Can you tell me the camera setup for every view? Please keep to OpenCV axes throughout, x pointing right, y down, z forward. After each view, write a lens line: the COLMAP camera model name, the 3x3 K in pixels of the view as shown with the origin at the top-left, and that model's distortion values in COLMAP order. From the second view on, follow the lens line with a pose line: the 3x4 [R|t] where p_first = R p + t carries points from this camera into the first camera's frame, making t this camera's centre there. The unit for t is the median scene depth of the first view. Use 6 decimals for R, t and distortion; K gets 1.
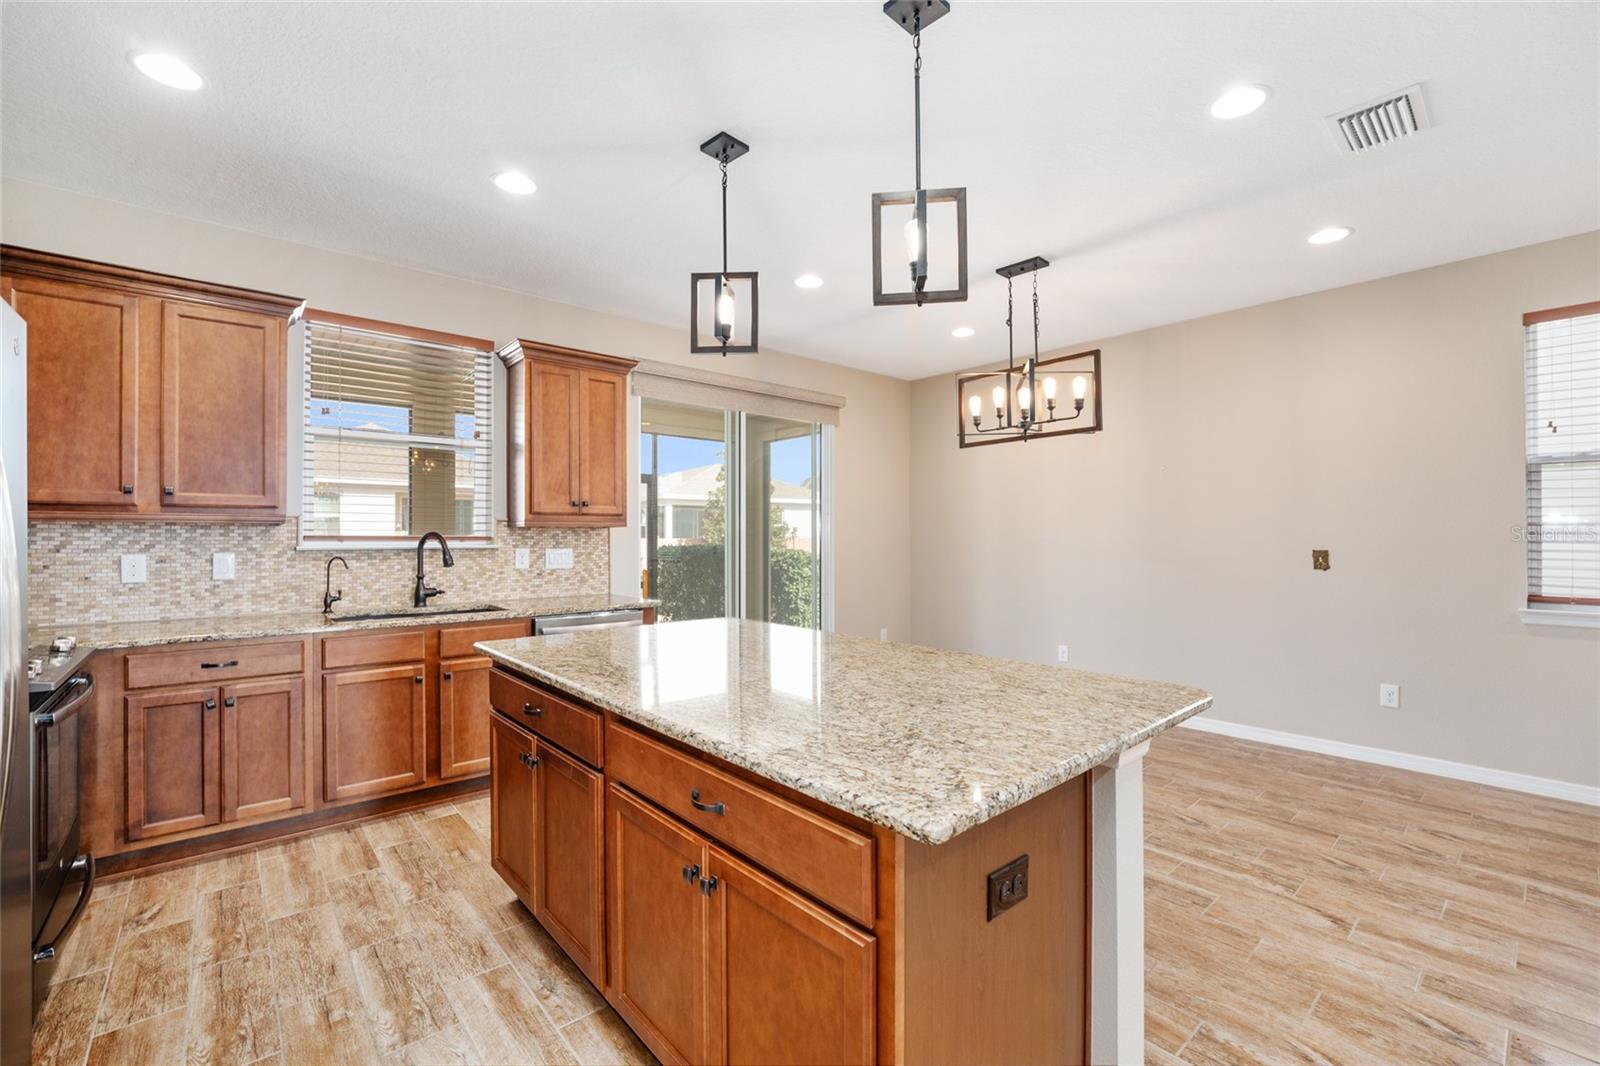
lens RADIAL K [[680.8, 0, 801.9], [0, 680.8, 532.1], [0, 0, 1]] dist [-0.005220, -0.000133]
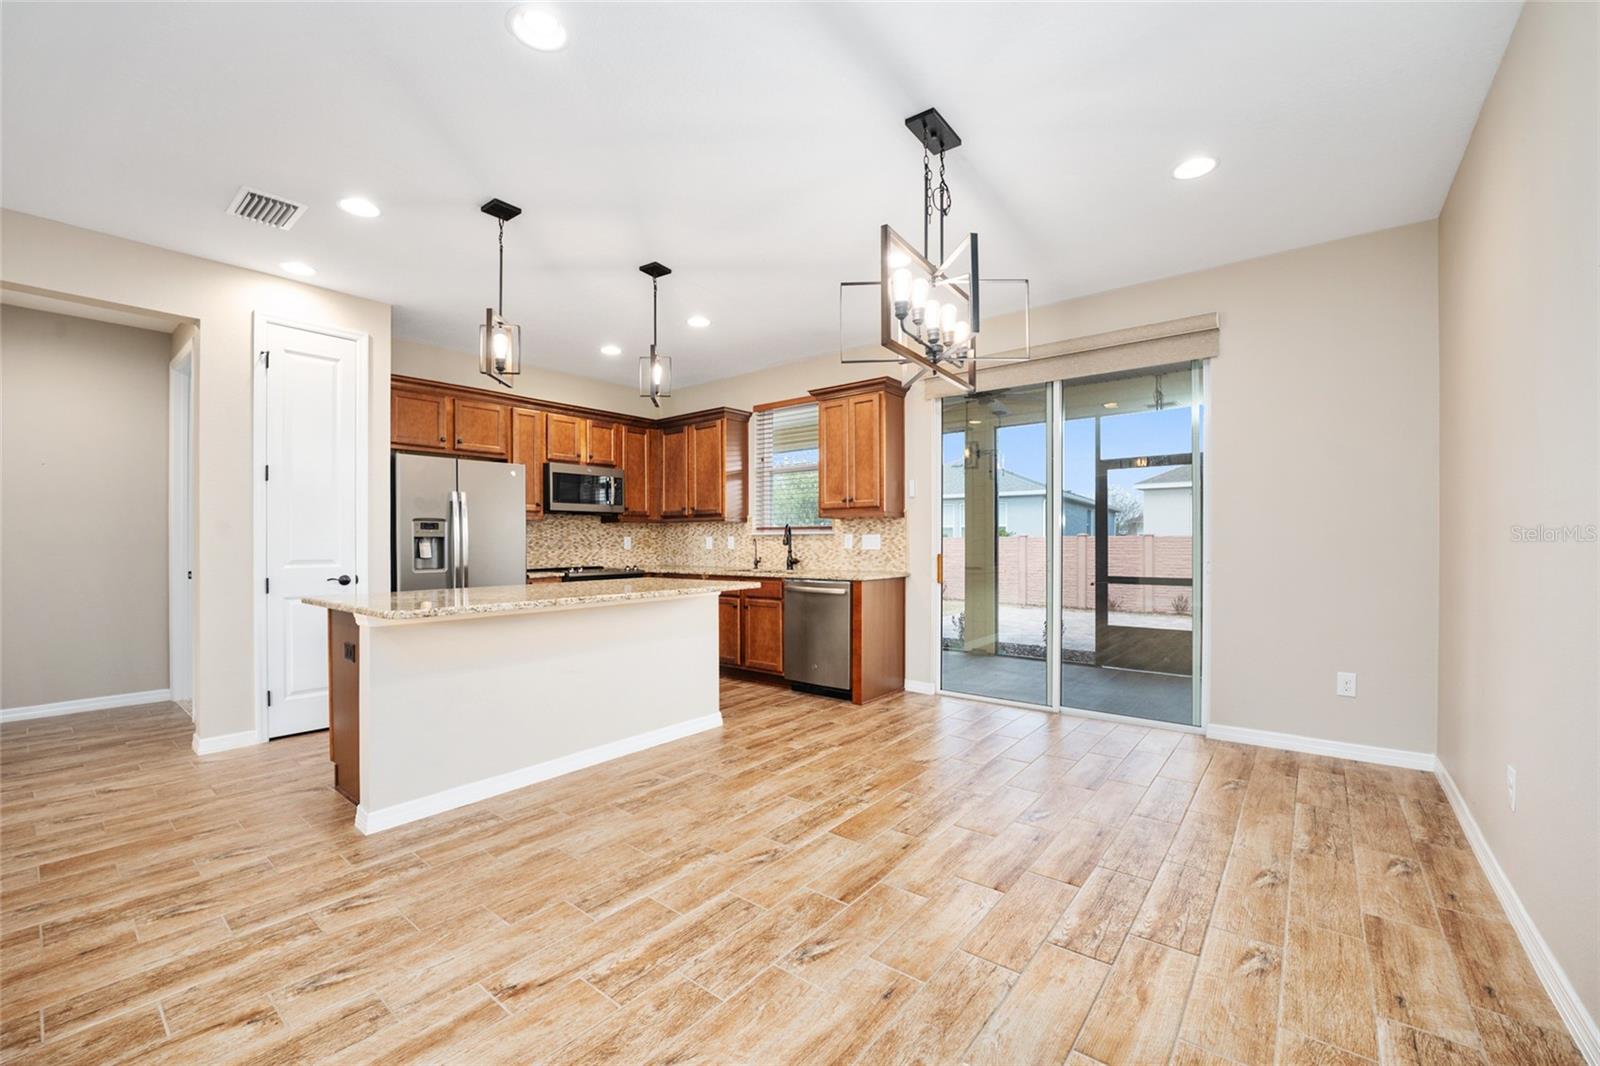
lens RADIAL K [[641.9, 0, 802.7], [0, 641.9, 549.8], [0, 0, 1]] dist [-0.022175, -0.000140]
pose [[0.171179, 0.013000, -0.985154, 0.990518], [0.014981, 0.999763, 0.015795, 0.038356], [0.985126, -0.017462, 0.170944, 0.770929]]
